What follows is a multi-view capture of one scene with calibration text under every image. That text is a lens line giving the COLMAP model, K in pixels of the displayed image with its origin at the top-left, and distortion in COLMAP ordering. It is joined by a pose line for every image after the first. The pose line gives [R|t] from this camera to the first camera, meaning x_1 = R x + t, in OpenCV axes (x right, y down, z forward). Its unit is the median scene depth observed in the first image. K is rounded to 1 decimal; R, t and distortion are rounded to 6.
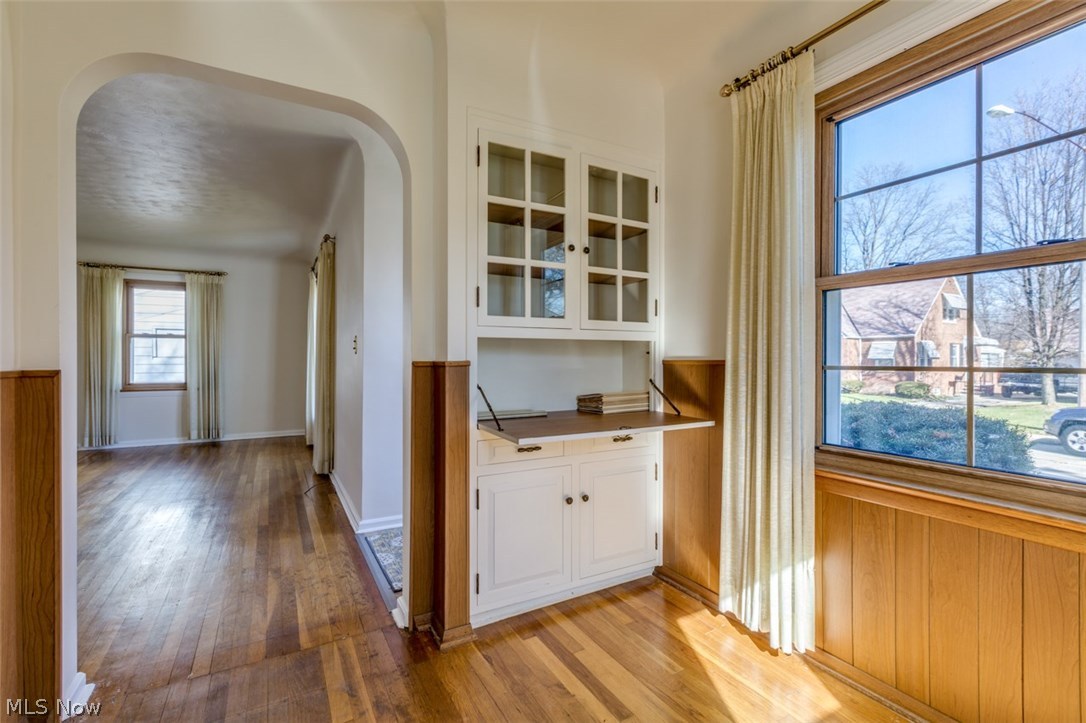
lens RADIAL K [[482.5, 0, 545.8], [0, 482.5, 360.0], [0, 0, 1]] dist [0.003130, -0.000768]
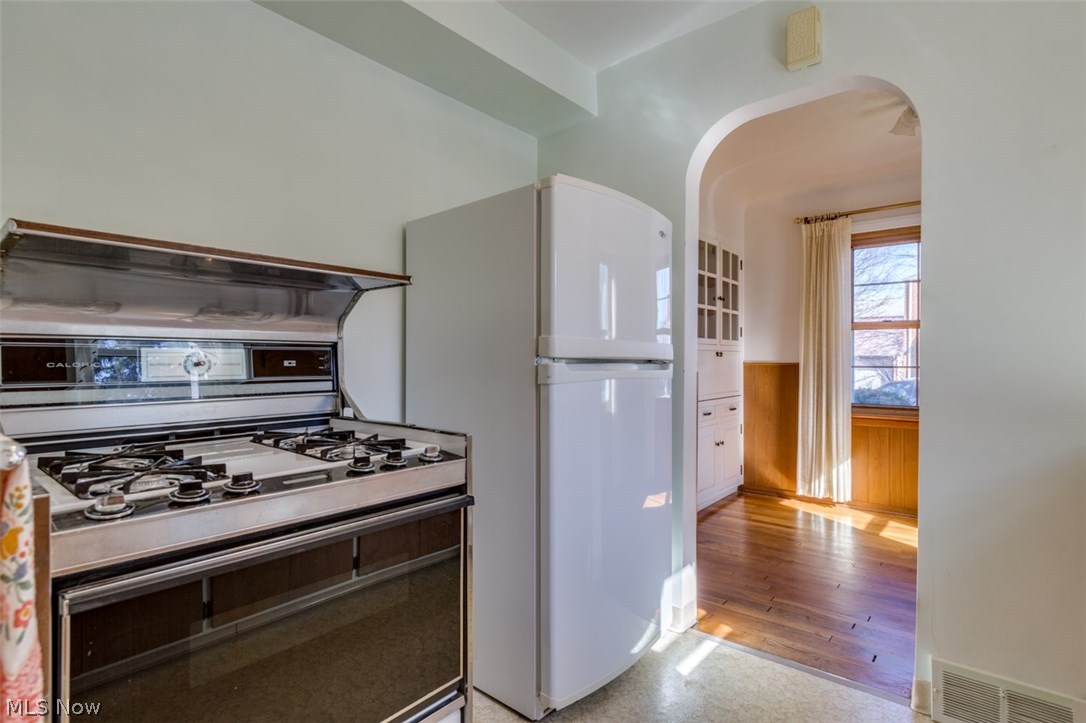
lens RADIAL K [[555.3, 0, 540.5], [0, 555.3, 358.4], [0, 0, 1]] dist [0.025605, -0.001391]
pose [[0.932080, 0.005197, 0.362215, -1.206633], [-0.003118, 0.999975, -0.006325, -0.000148], [-0.362239, 0.004766, 0.932073, -0.599809]]
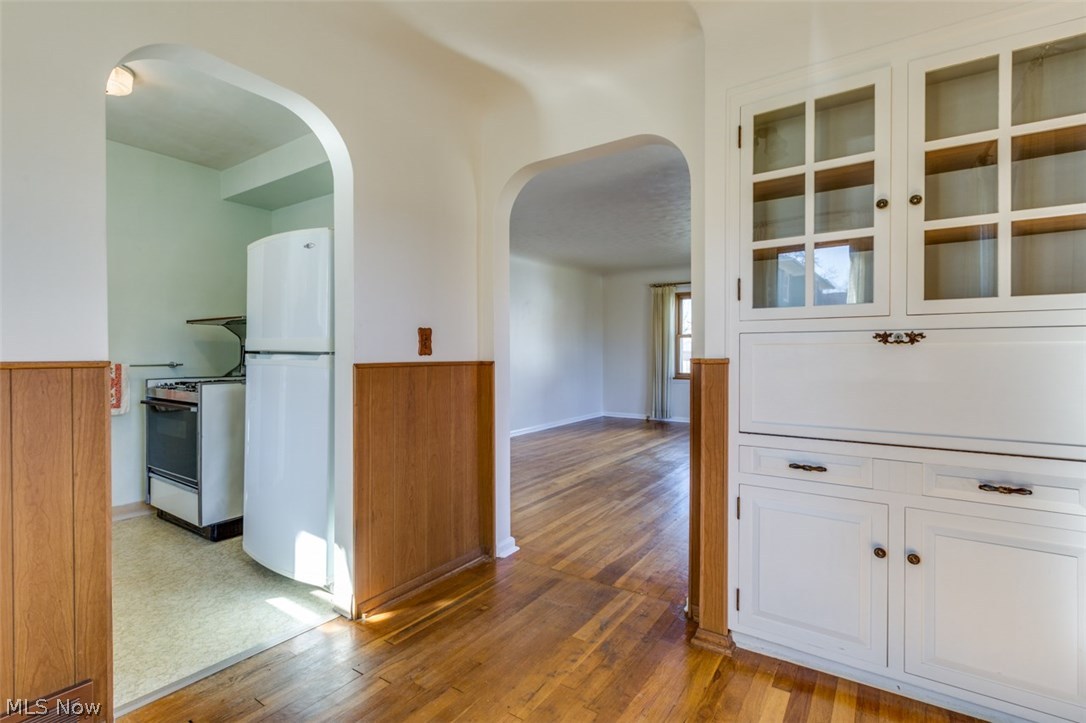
lens RADIAL K [[482.5, 0, 532.7], [0, 482.5, 356.5], [0, 0, 1]] dist [0.003130, -0.000768]
pose [[0.463077, 0.007619, -0.886285, 0.474314], [-0.005488, 0.999969, 0.005728, -0.005124], [0.886301, 0.002212, 0.463105, 0.213191]]
